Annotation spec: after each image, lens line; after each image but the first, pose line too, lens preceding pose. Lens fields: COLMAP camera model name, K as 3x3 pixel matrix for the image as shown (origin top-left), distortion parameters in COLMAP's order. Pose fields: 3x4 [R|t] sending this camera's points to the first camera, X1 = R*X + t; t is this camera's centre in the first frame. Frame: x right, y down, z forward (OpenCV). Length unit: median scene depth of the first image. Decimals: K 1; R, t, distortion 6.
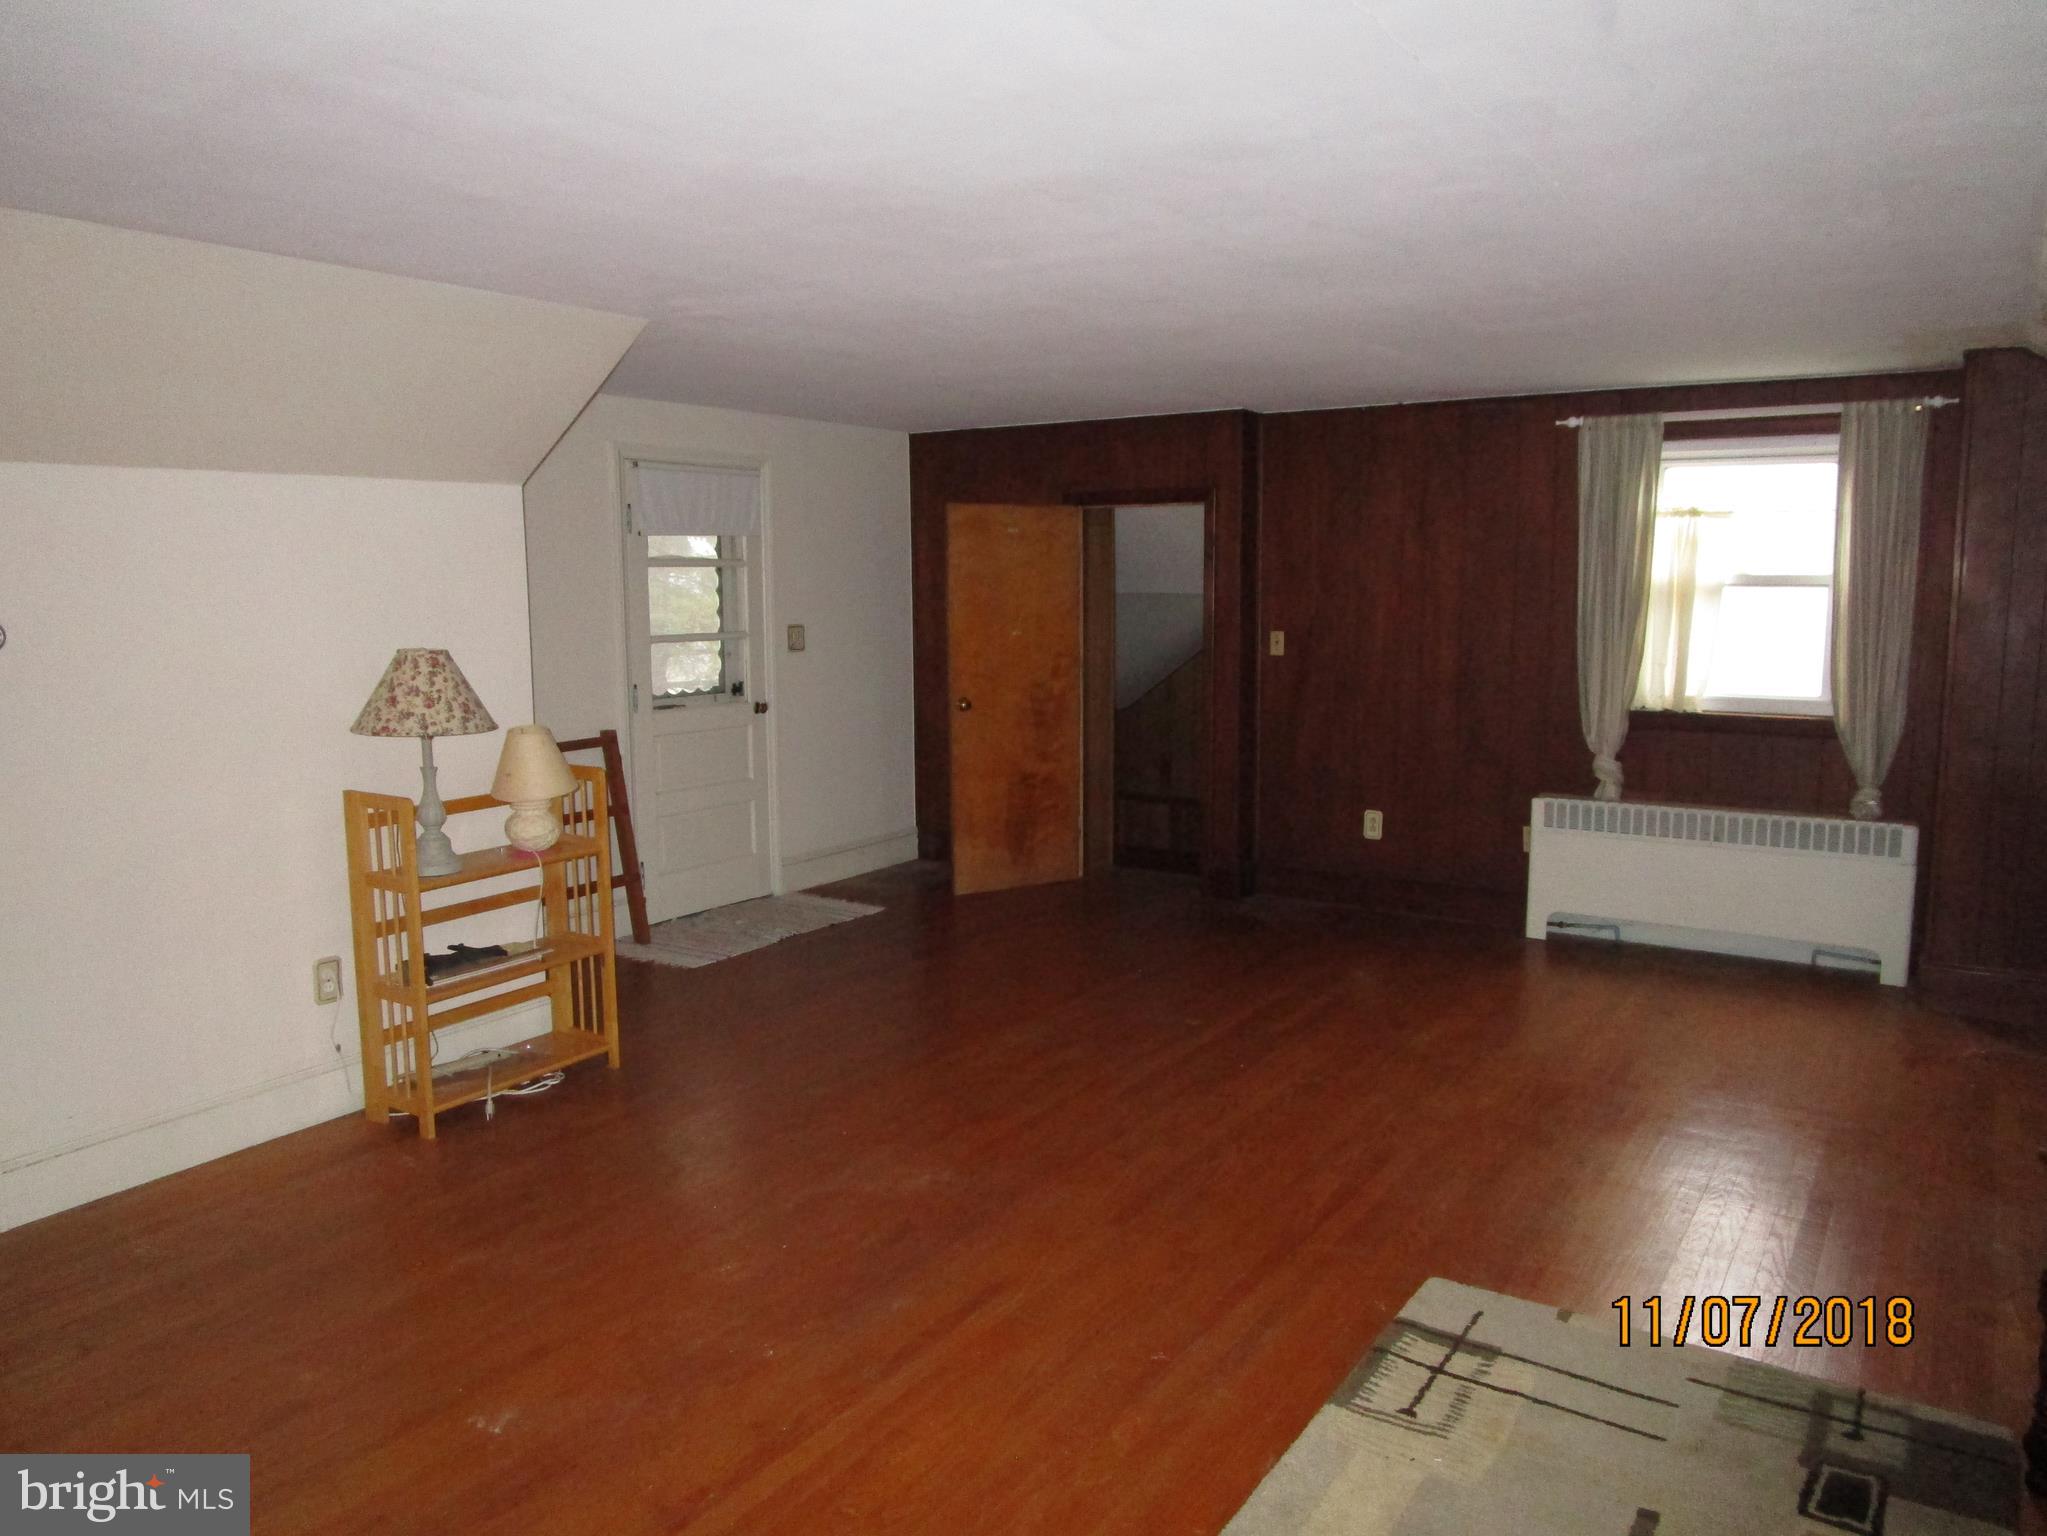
lens RADIAL K [[1471.0, 0, 1023.5], [0, 1471.0, 768.0], [0, 0, 1]] dist [-0.003148, -0.005304]
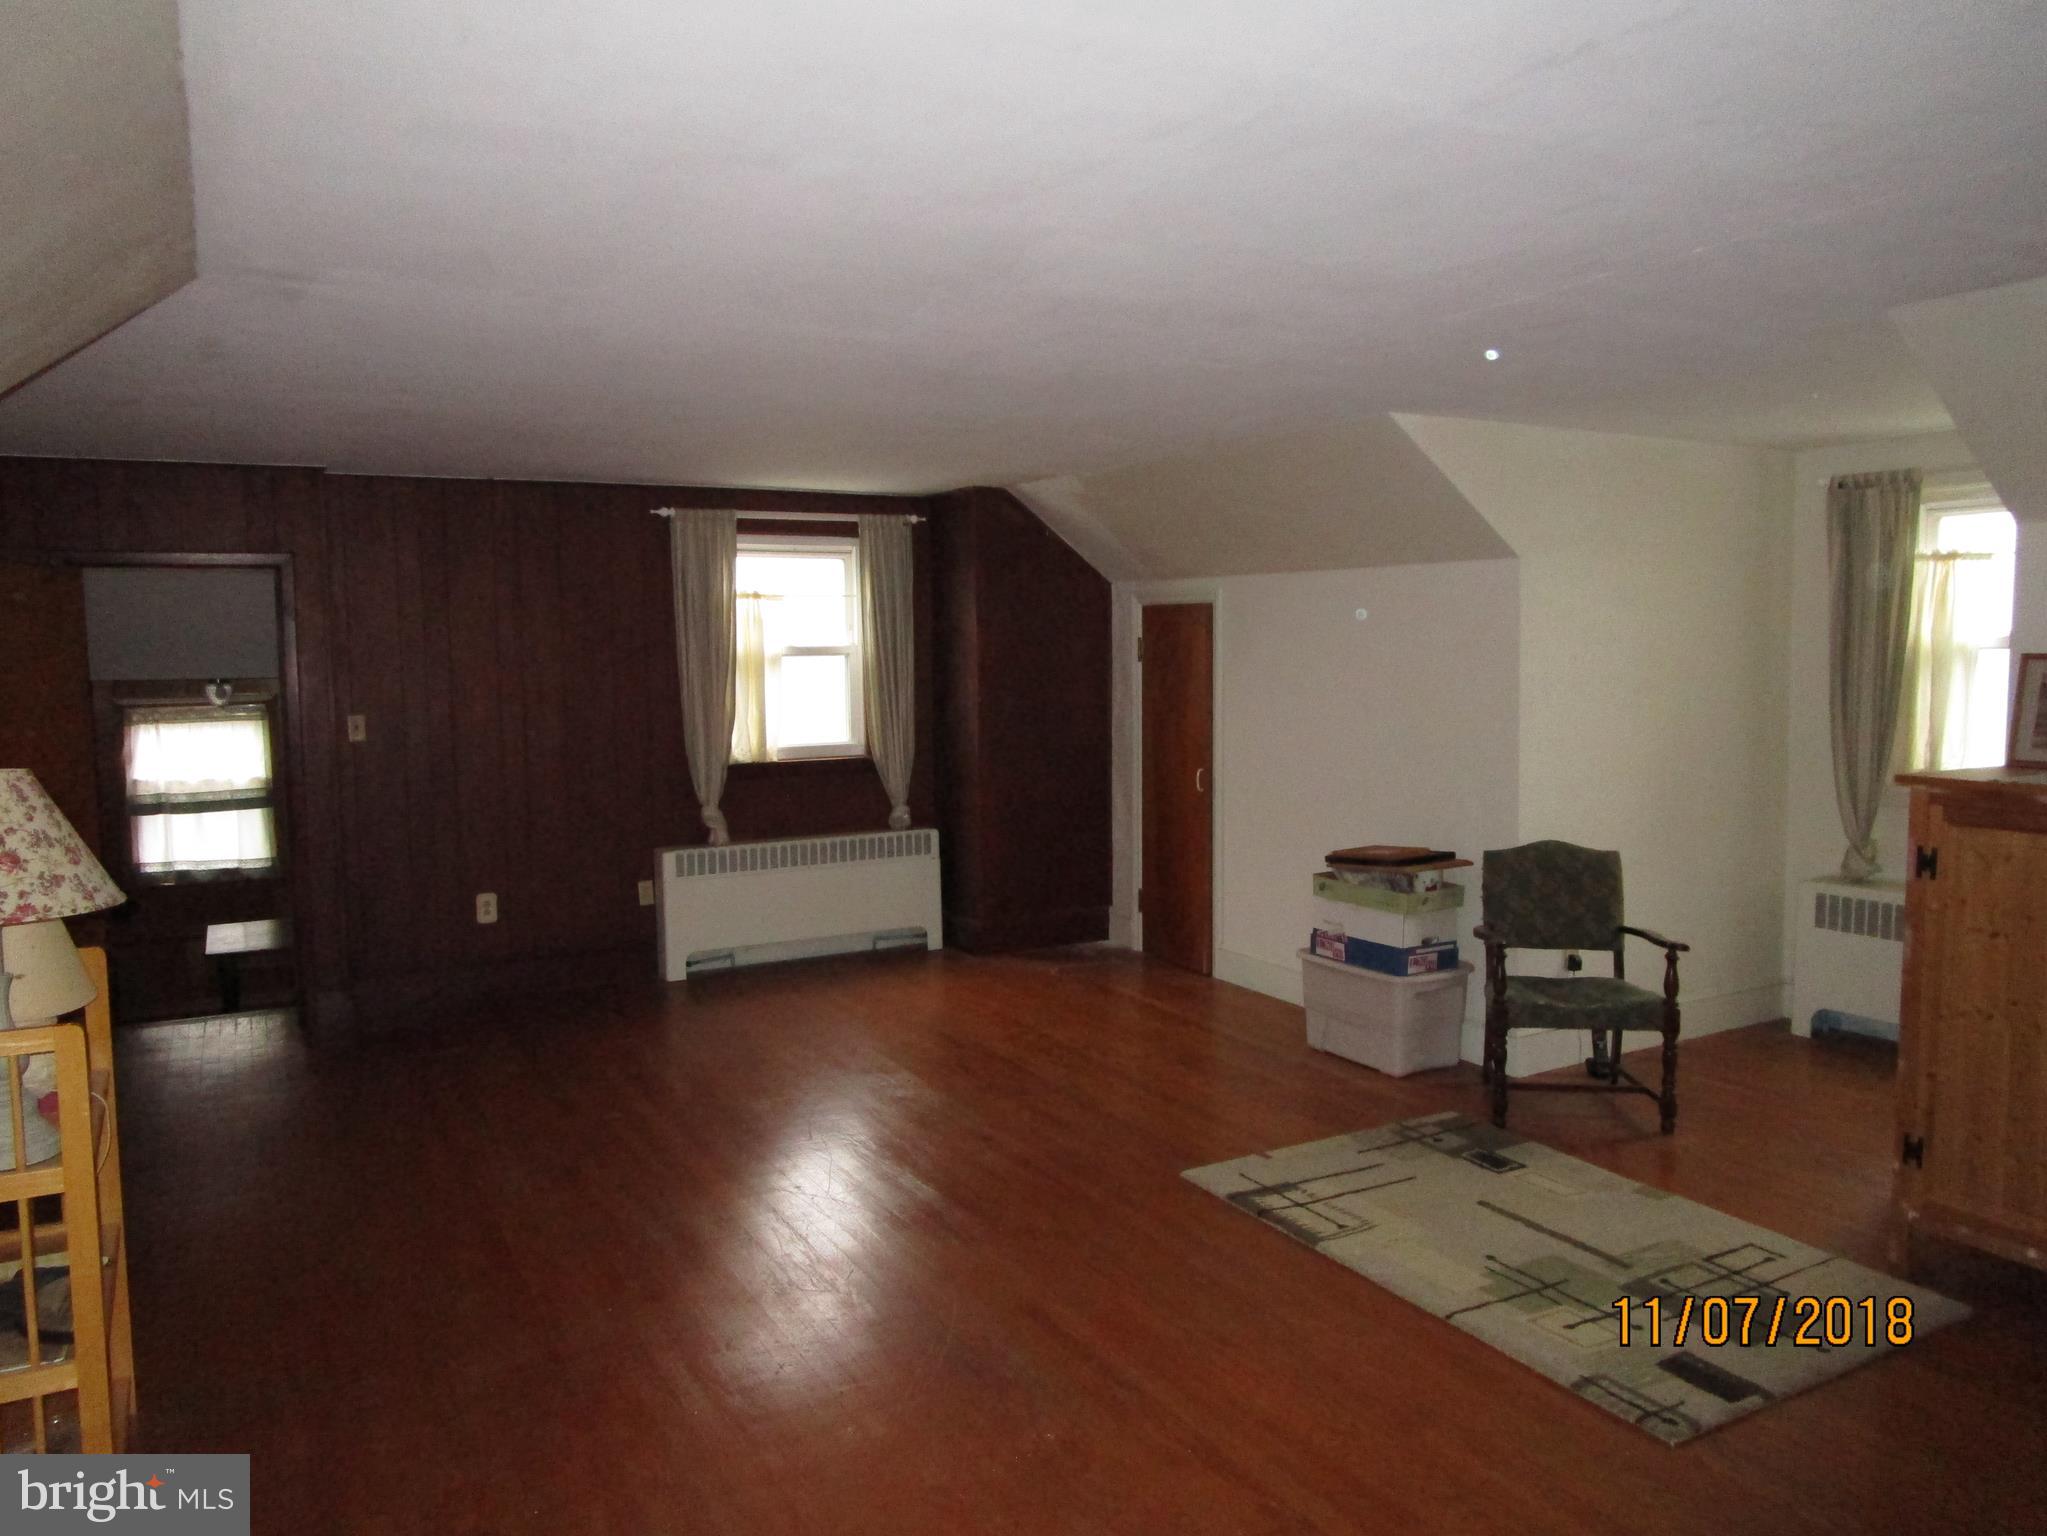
lens RADIAL K [[1471.0, 0, 1023.5], [0, 1471.0, 768.0], [0, 0, 1]] dist [-0.003148, -0.005304]
pose [[0.465833, -0.077722, 0.881453, -0.510693], [0.129816, 0.991360, 0.018808, -0.029135], [-0.875298, 0.105666, 0.471898, 0.262377]]
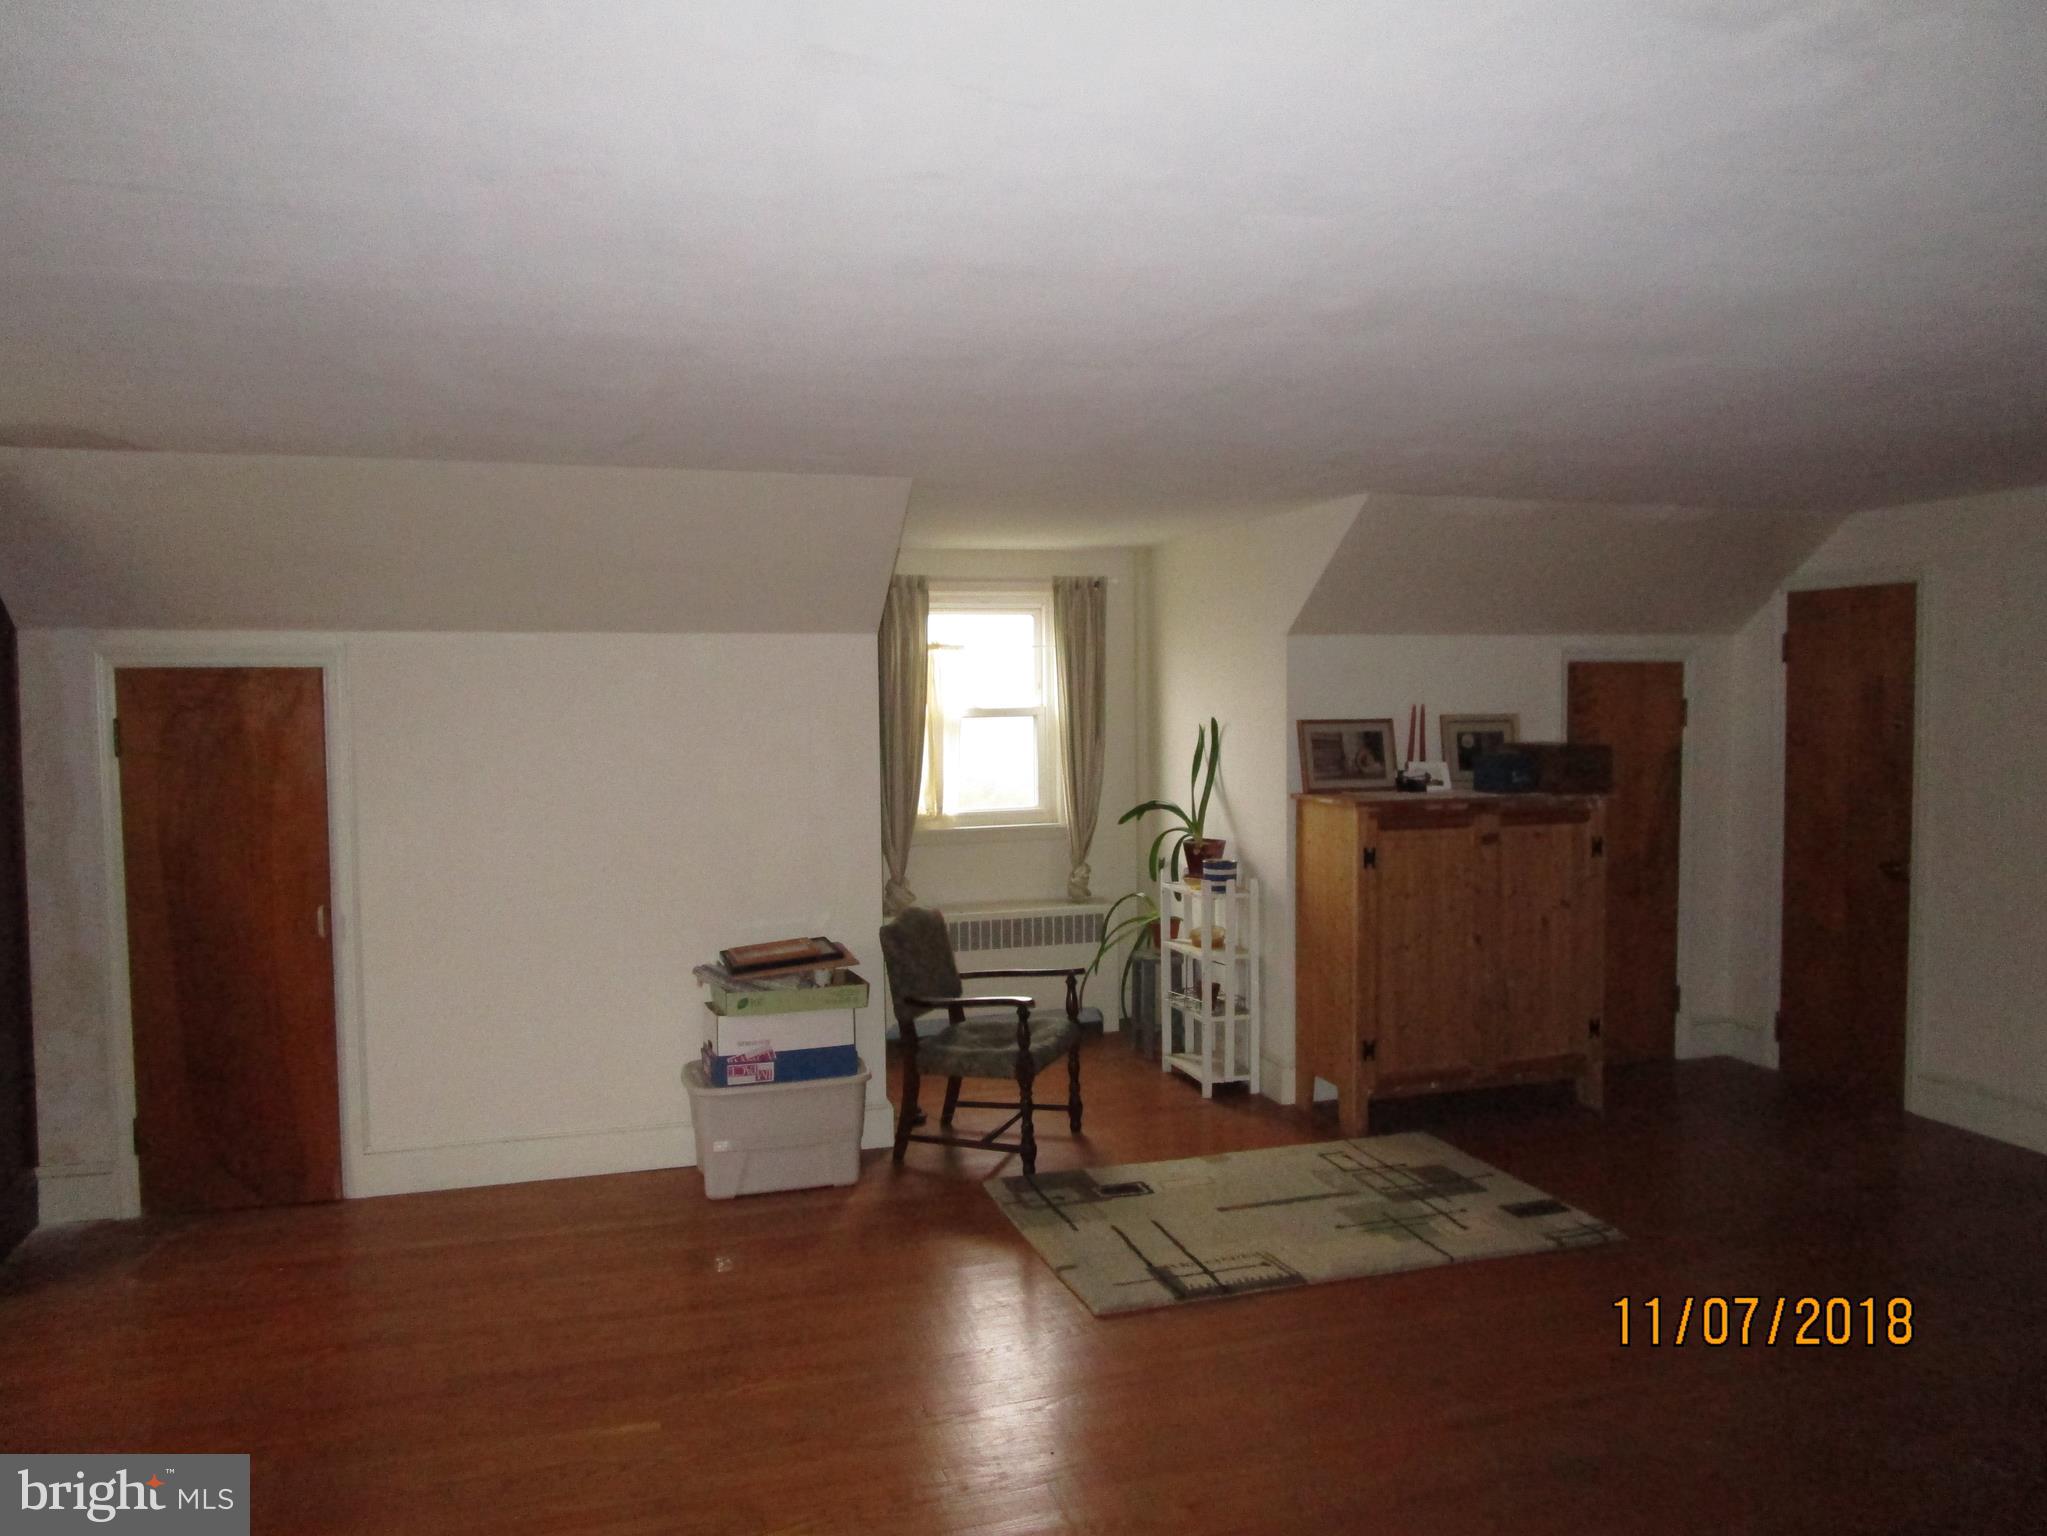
lens RADIAL K [[1475.1, 0, 1023.5], [0, 1475.1, 768.0], [0, 0, 1]] dist [-0.023368, 0.000714]
pose [[-0.769894, -0.024429, 0.637704, -0.232088], [0.099968, 0.982314, 0.158321, -0.150673], [-0.630294, 0.185640, -0.753835, 1.030525]]
